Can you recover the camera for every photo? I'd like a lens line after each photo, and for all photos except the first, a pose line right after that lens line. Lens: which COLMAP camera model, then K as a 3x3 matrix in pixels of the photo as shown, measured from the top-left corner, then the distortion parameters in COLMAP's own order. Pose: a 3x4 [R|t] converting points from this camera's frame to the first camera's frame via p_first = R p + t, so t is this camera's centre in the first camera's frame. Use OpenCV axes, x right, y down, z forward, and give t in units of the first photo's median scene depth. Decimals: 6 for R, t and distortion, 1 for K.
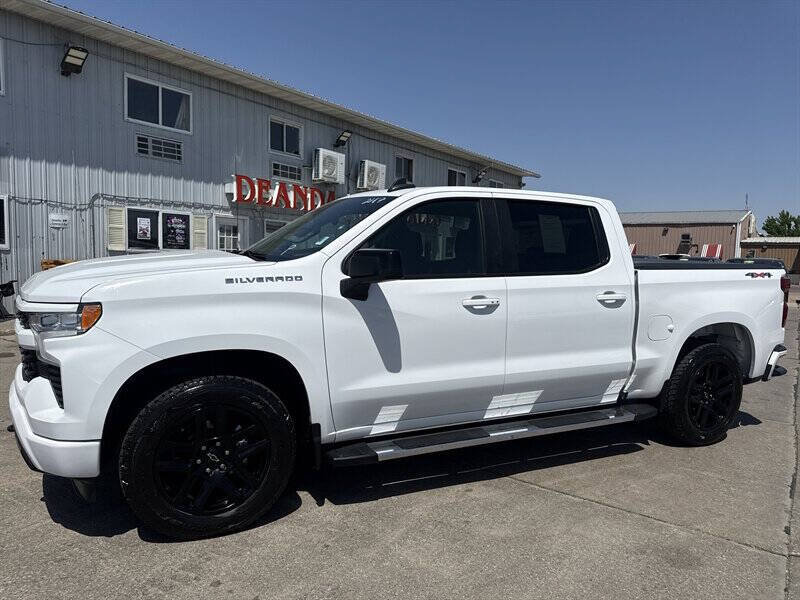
lens RADIAL K [[555.4, 0, 400.0], [0, 555.4, 300.0], [0, 0, 1]] dist [0.089425, -0.124139]
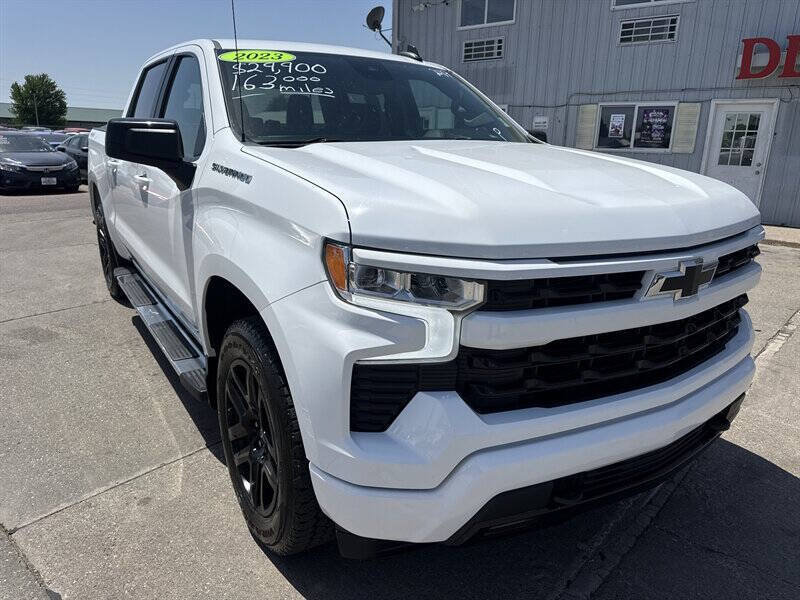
lens RADIAL K [[575.0, 0, 400.0], [0, 575.0, 300.0], [0, 0, 1]] dist [0.000209, 0.000326]
pose [[-0.098299, 0.229445, -0.968345, 0.579107], [-0.113600, 0.964110, 0.239973, -0.035431], [0.988652, 0.133593, -0.068706, 0.739654]]
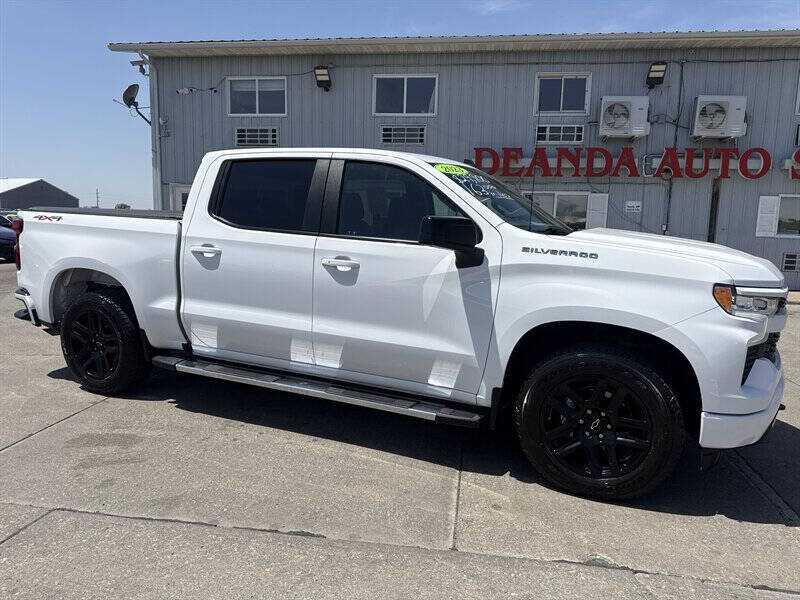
lens RADIAL K [[564.4, 0, 400.0], [0, 564.4, 300.0], [0, 0, 1]] dist [0.084479, -0.134609]
pose [[0.453183, 0.095619, -0.886274, 0.605028], [-0.084792, 0.994346, 0.063921, -0.014271], [0.887375, 0.046181, 0.458729, 0.494802]]
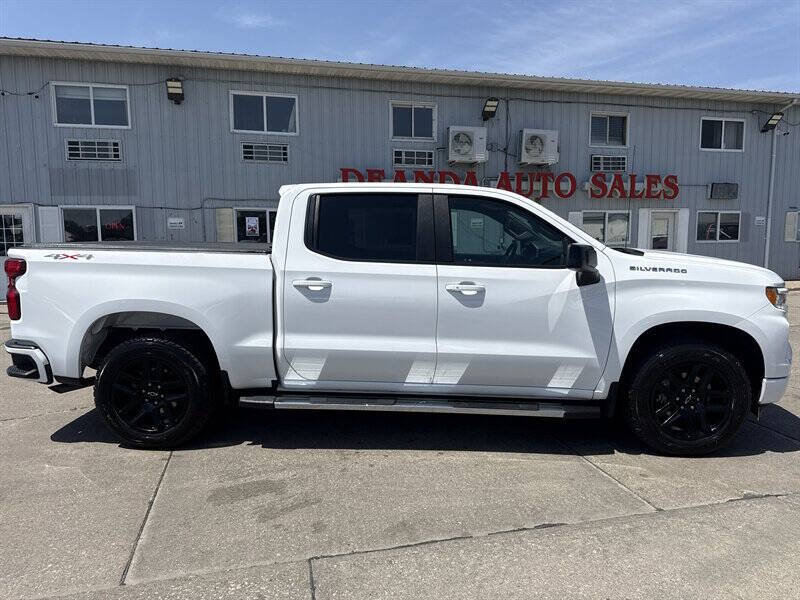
lens RADIAL K [[565.6, 0, 400.0], [0, 565.6, 300.0], [0, 0, 1]] dist [0.053393, -0.063656]
pose [[0.757270, 0.032561, -0.652290, 0.512392], [-0.024999, 0.999470, 0.020870, -0.010952], [0.652623, 0.000502, 0.757682, 0.329536]]
